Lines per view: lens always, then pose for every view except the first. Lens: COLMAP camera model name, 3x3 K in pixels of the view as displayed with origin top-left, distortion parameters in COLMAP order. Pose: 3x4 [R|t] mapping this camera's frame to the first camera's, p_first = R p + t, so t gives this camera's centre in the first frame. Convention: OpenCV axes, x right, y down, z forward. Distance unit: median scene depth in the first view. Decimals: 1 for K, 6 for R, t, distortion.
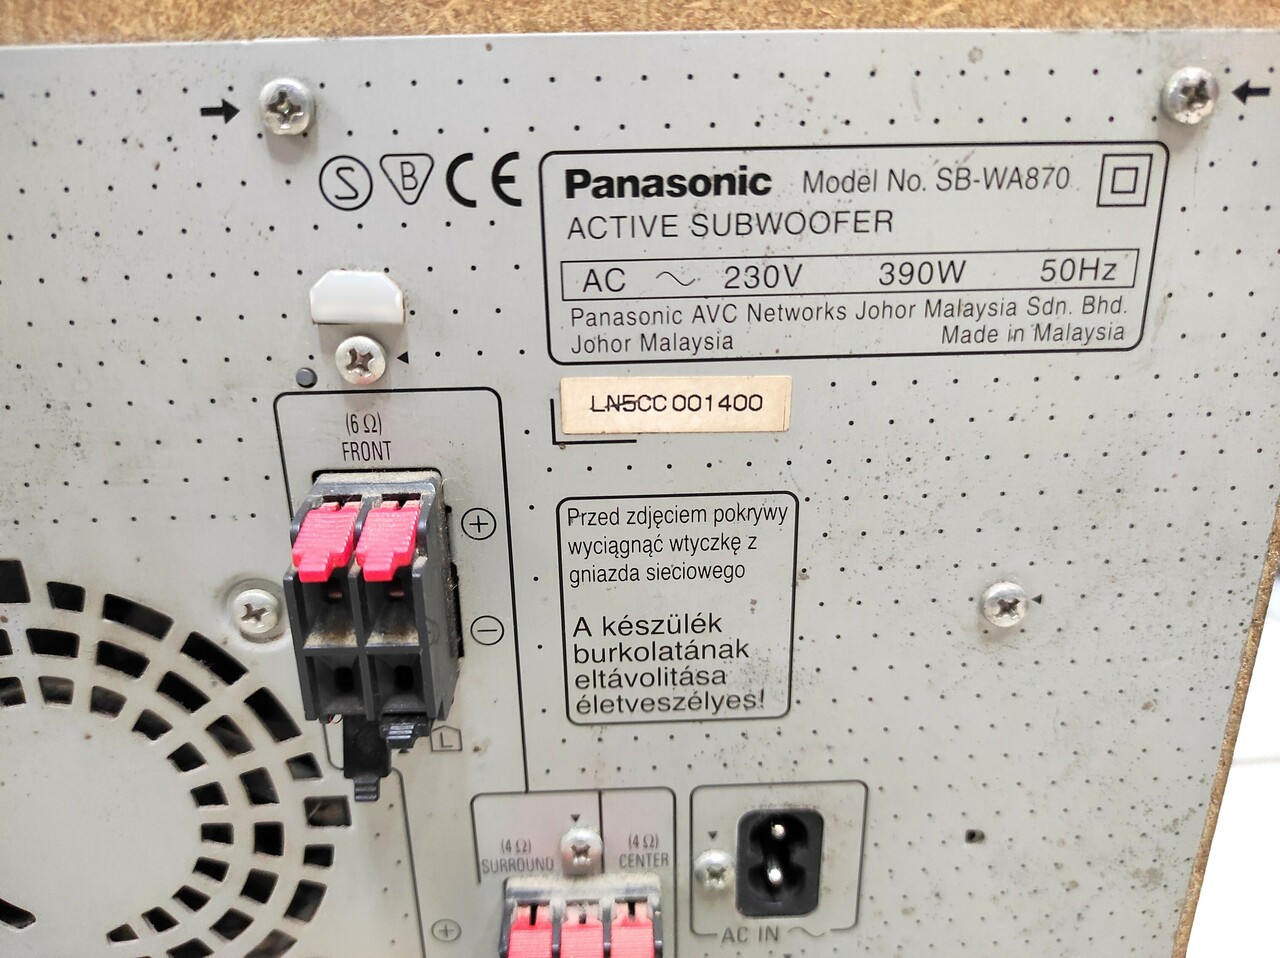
lens RADIAL K [[965.7, 0, 639.9], [0, 965.7, 480.0], [0, 0, 1]] dist [-0.025573, -0.017411]
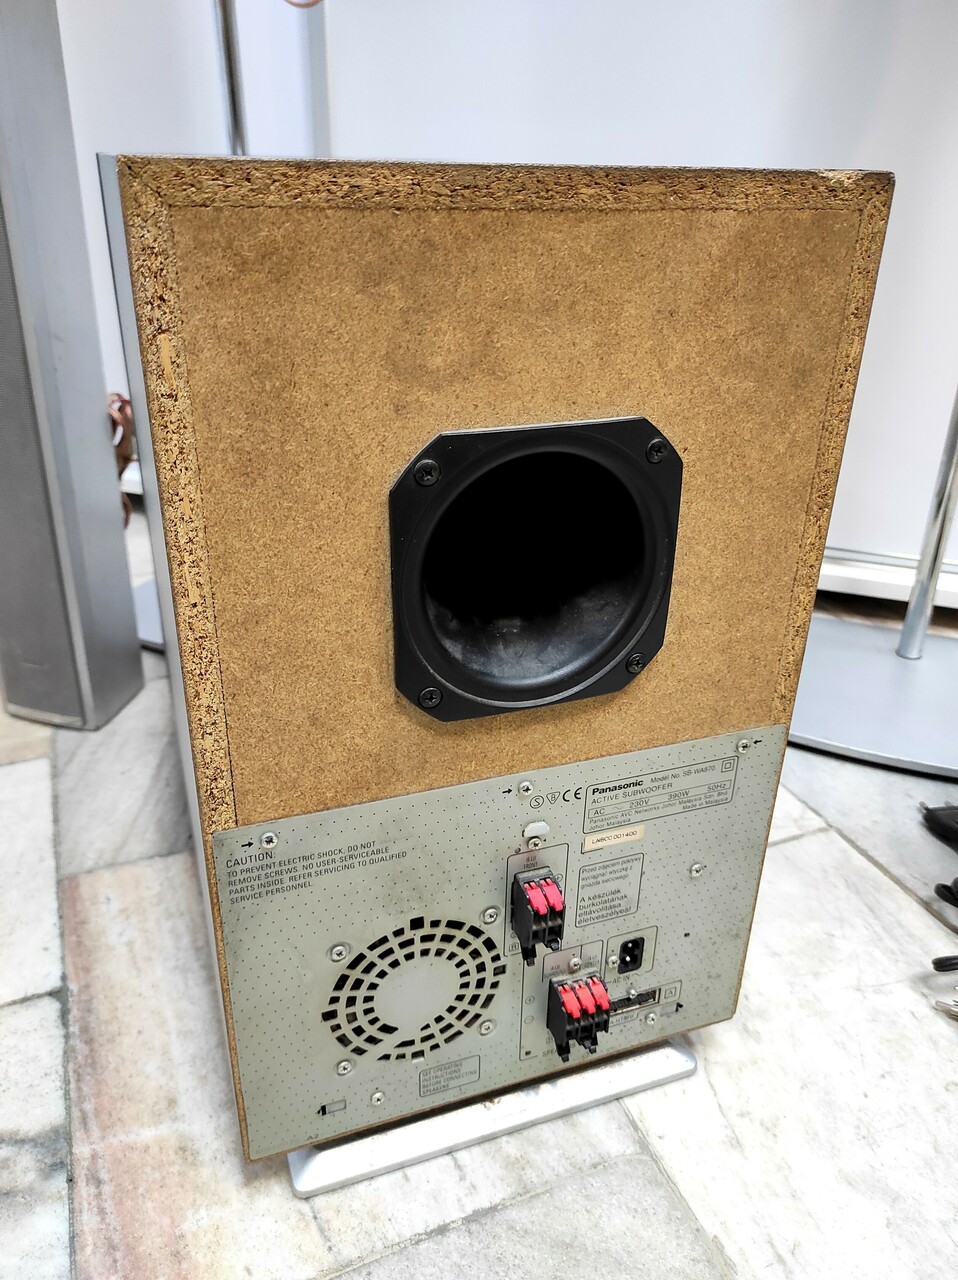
lens RADIAL K [[965.7, 0, 478.6], [0, 965.7, 640.3], [0, 0, 1]] dist [-0.025573, -0.017411]
pose [[0.948622, -0.107000, 0.297772, -1.295784], [0.076843, 0.990819, 0.111235, -1.129561], [-0.306940, -0.082638, 0.948134, -1.946428]]
